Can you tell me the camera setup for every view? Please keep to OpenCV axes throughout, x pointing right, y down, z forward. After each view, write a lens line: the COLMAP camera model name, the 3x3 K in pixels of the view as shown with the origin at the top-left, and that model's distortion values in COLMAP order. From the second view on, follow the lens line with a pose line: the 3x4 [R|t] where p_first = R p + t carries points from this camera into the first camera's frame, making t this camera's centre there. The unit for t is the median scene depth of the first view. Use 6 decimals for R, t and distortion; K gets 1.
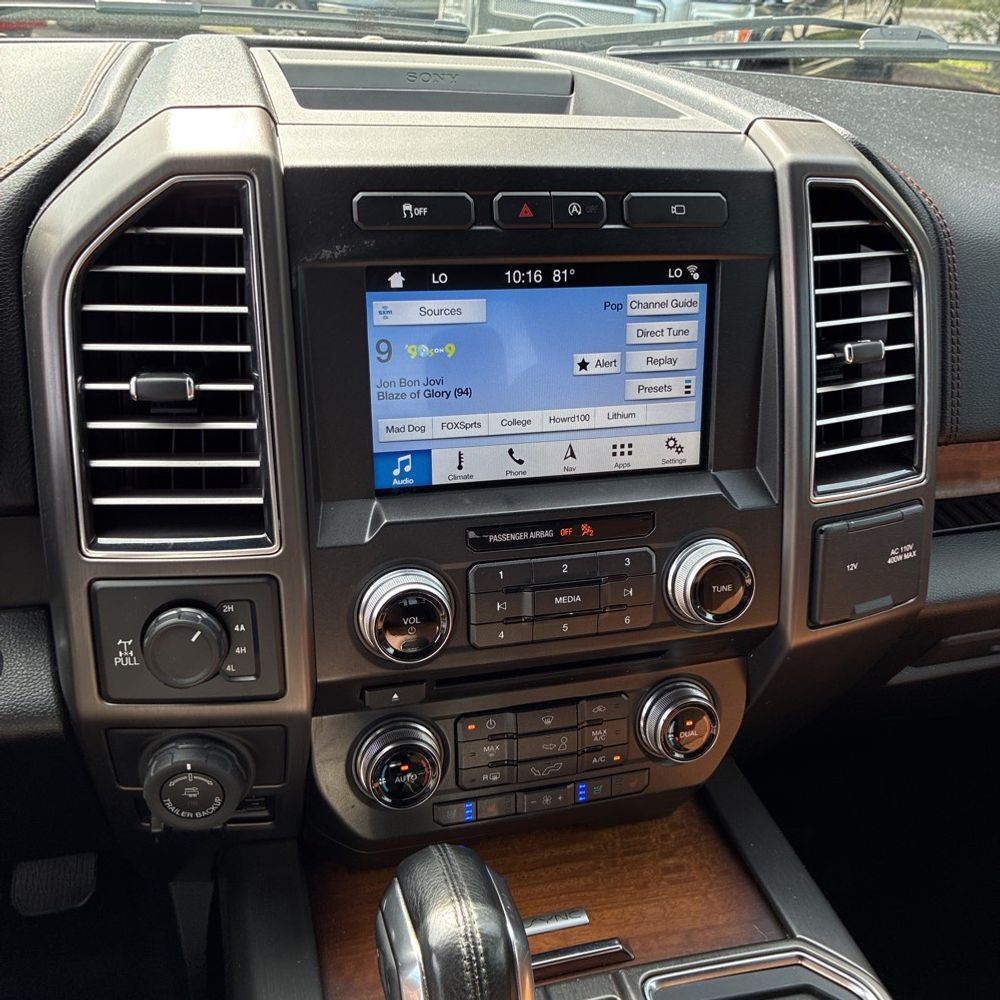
lens RADIAL K [[1011.0, 0, 493.3], [0, 1011.0, 495.5], [0, 0, 1]] dist [0.035493, -0.016324]
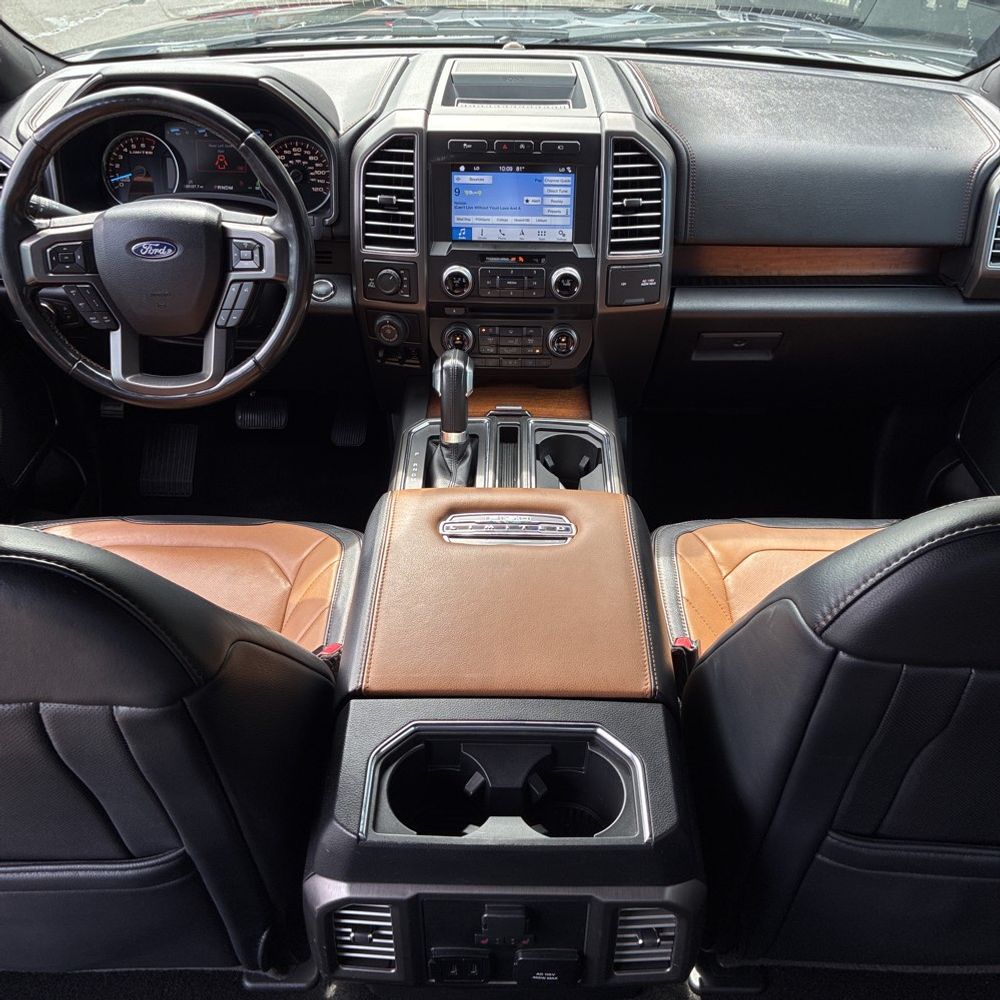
lens RADIAL K [[1011.0, 0, 493.3], [0, 1011.0, 495.5], [0, 0, 1]] dist [0.035493, -0.016324]
pose [[0.957729, 0.132248, -0.255471, 0.857220], [-0.093868, 0.983123, 0.157030, 0.253946], [0.271926, -0.126412, 0.953979, -1.910744]]
